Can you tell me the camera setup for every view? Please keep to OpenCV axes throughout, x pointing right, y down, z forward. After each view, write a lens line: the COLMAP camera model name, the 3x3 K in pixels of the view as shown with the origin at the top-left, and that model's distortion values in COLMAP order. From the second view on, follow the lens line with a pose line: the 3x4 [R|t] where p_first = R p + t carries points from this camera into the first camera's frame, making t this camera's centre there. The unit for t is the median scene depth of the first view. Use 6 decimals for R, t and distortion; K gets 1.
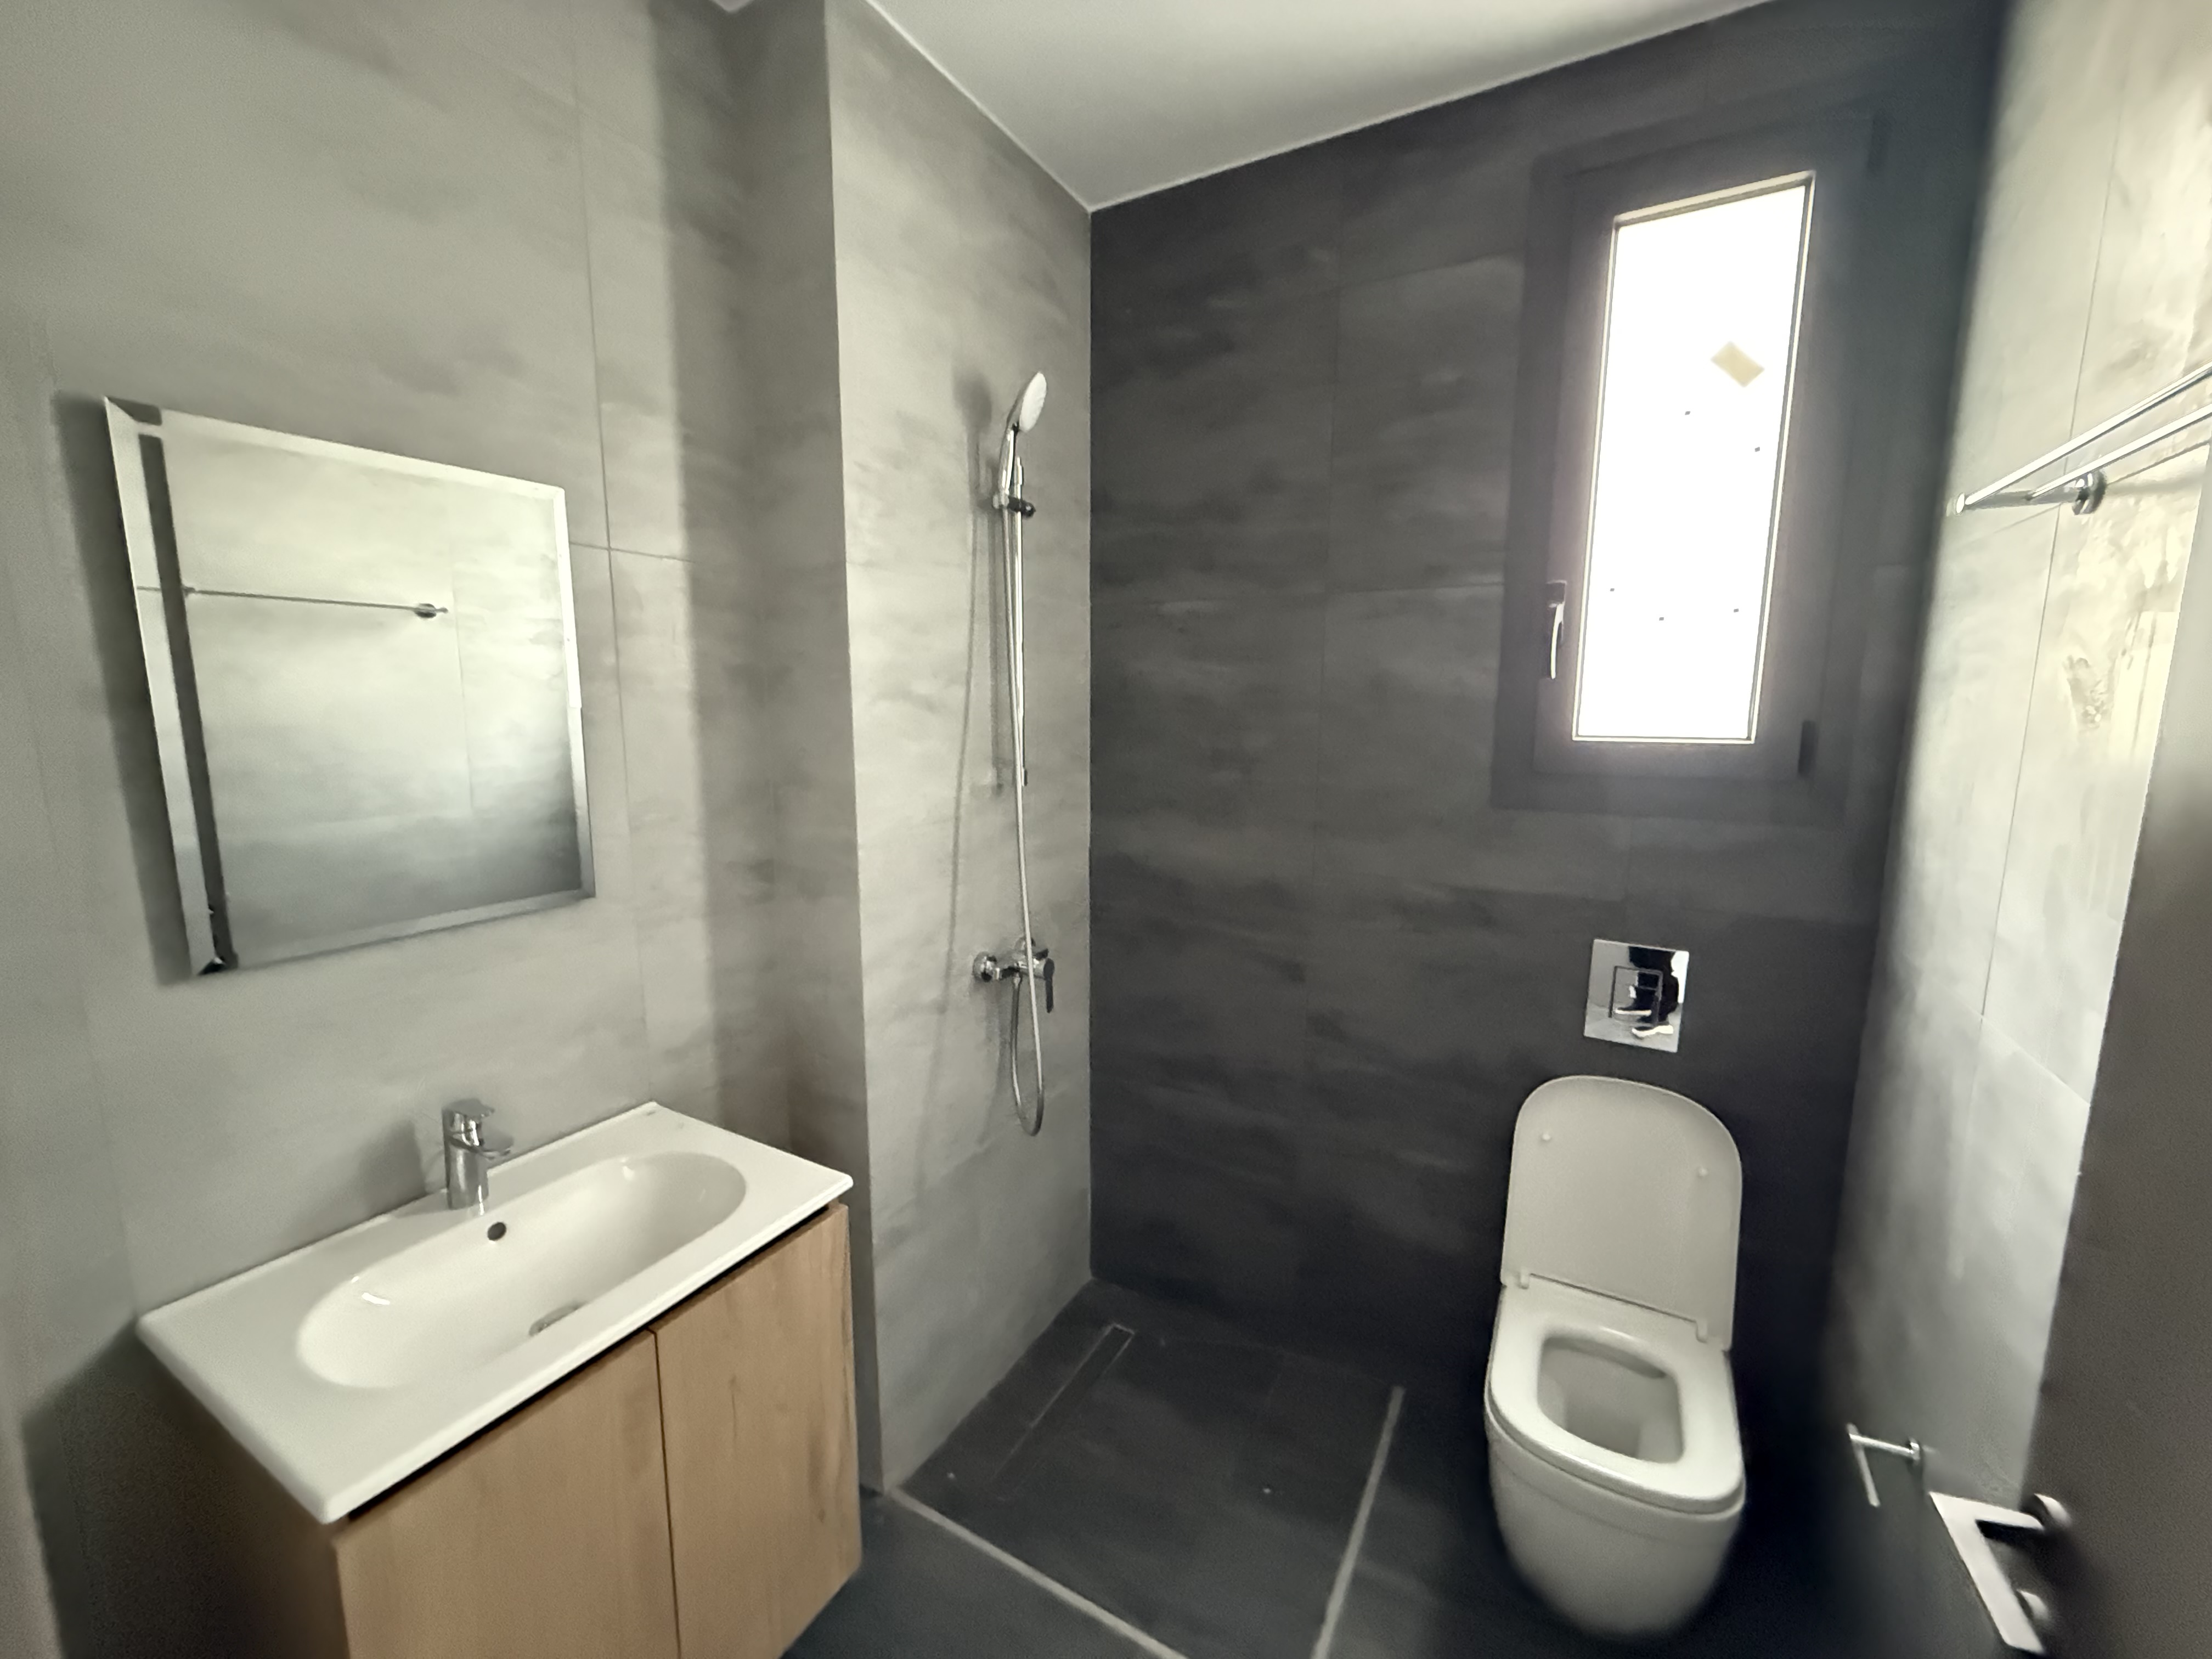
lens RADIAL K [[864.2, 0, 1106.0], [0, 864.2, 829.5], [0, 0, 1]] dist [-0.000337, 0.000038]
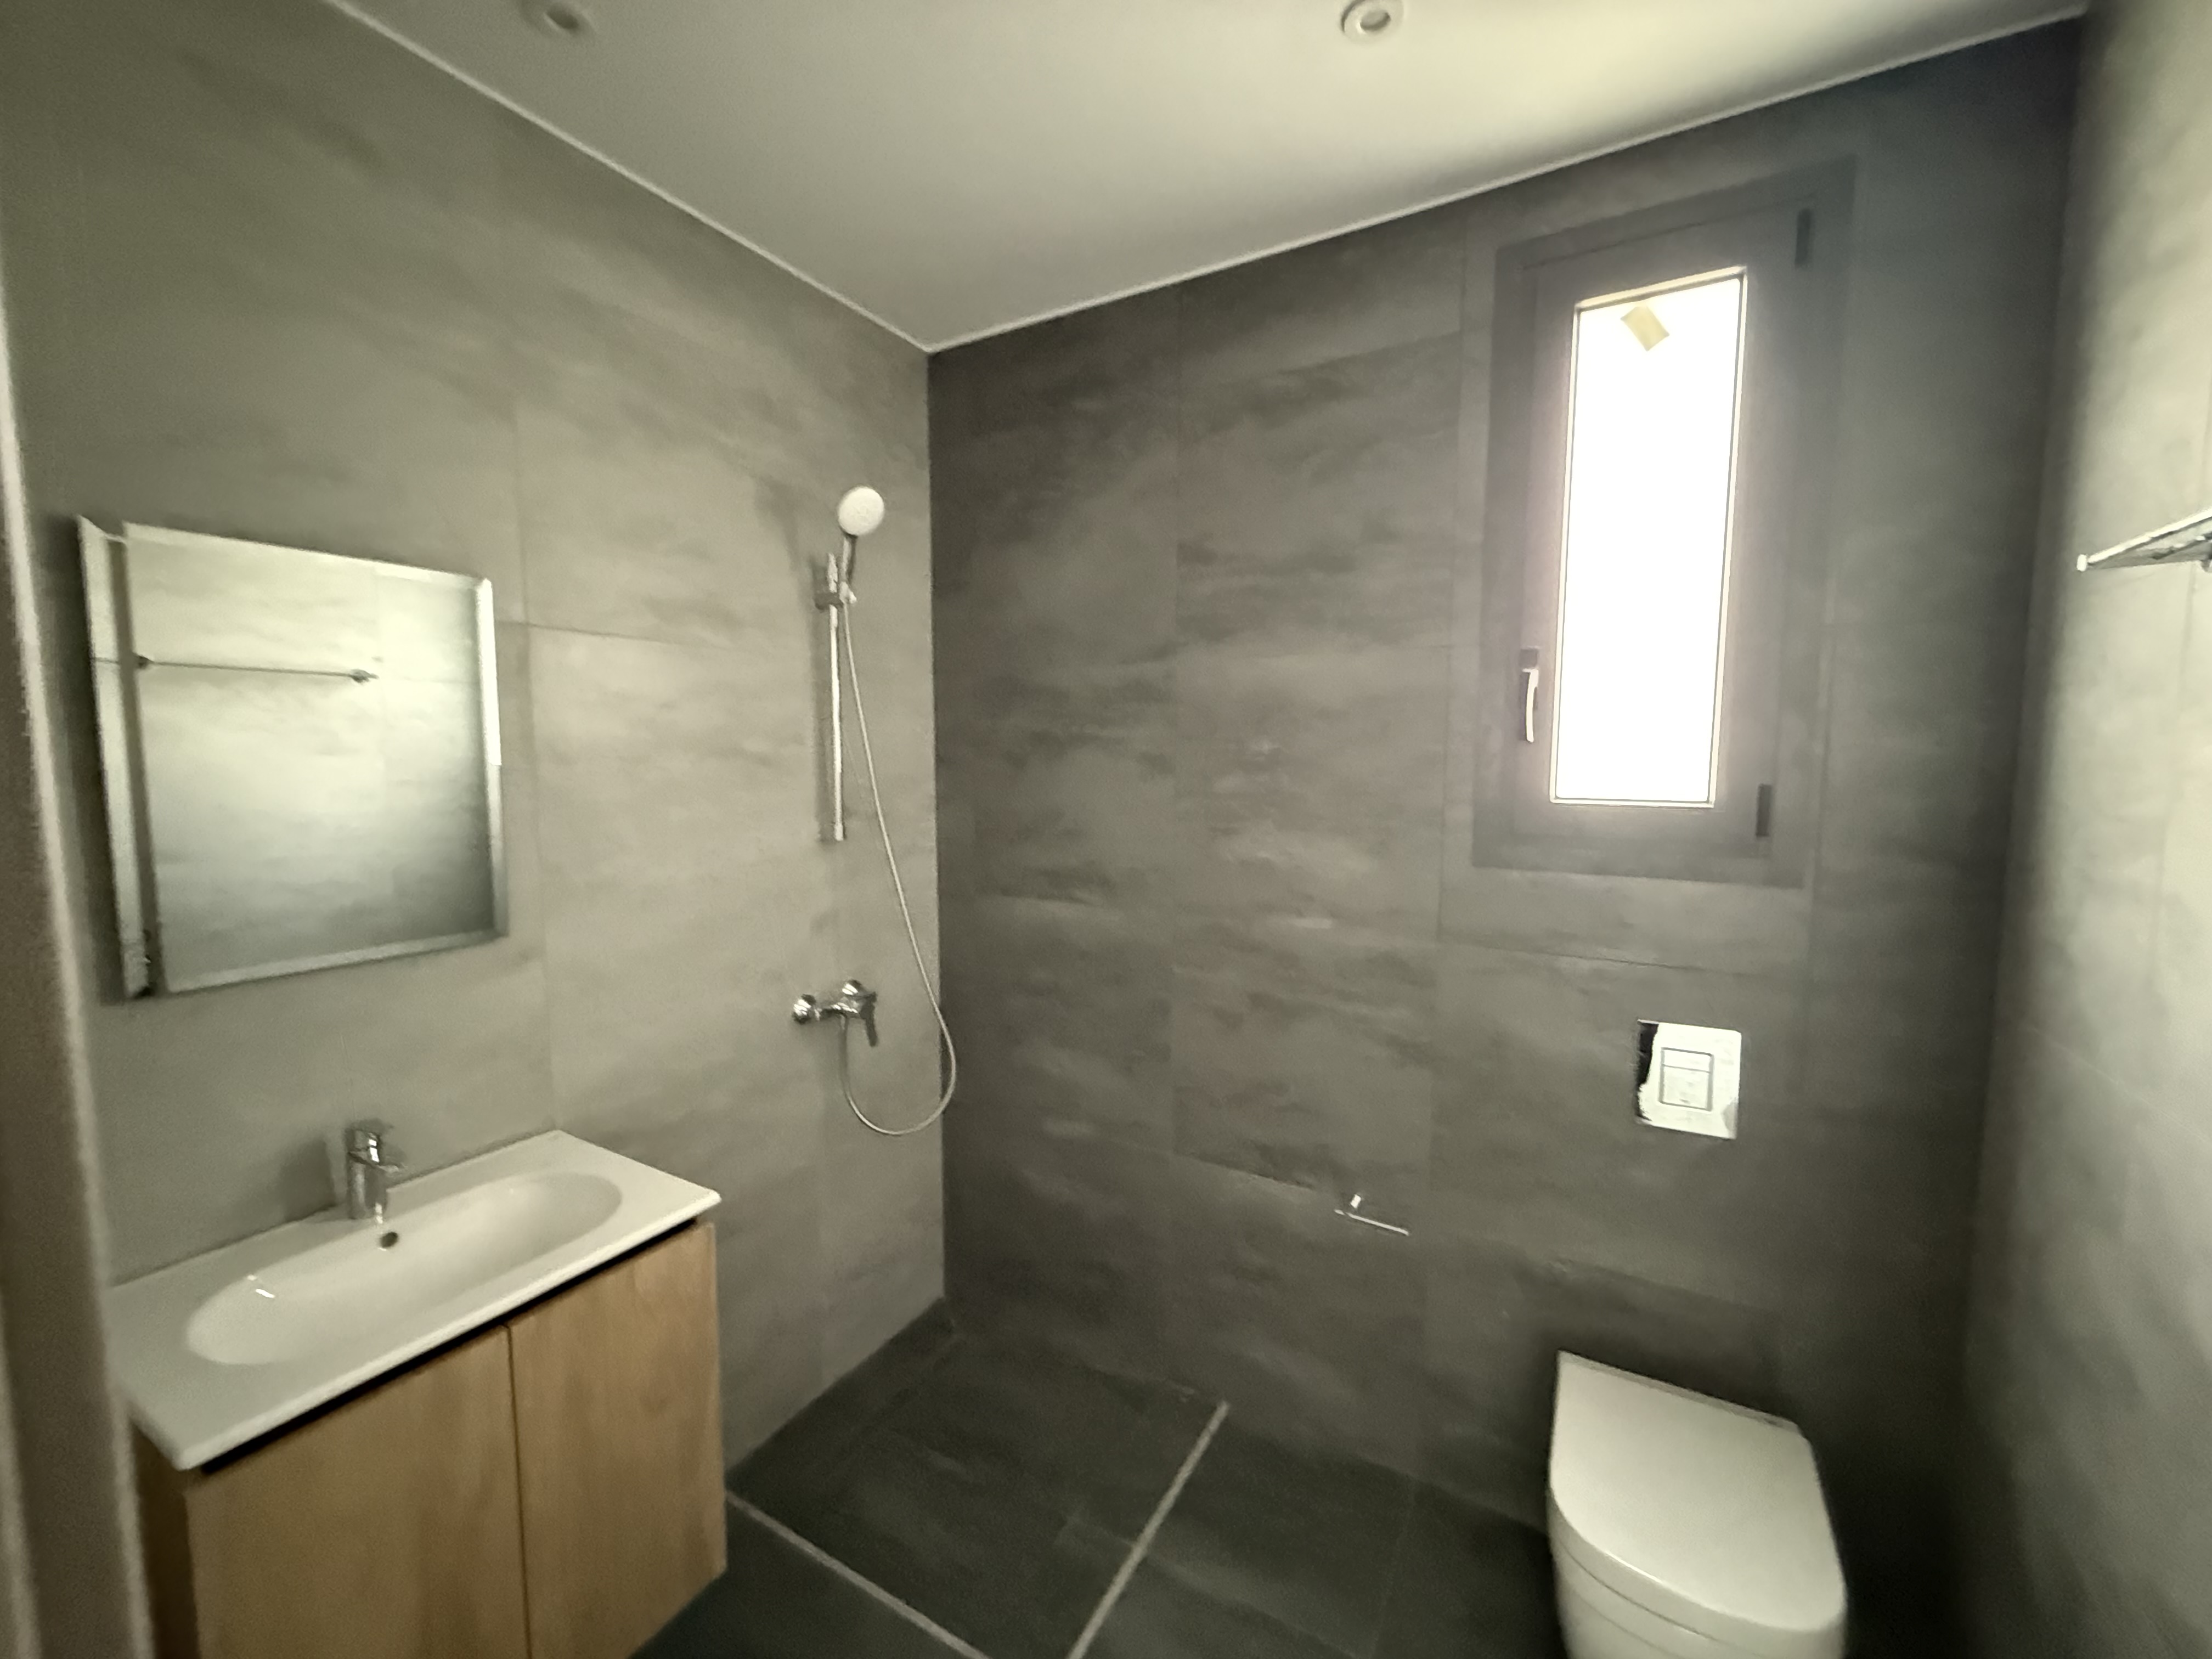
lens RADIAL K [[881.1, 0, 1098.5], [0, 881.1, 826.3], [0, 0, 1]] dist [0.002632, 0.000237]
pose [[0.999955, 0.006397, -0.007022, 0.185096], [-0.006898, 0.997245, -0.073861, 0.021128], [0.006530, 0.073906, 0.997244, -0.130741]]
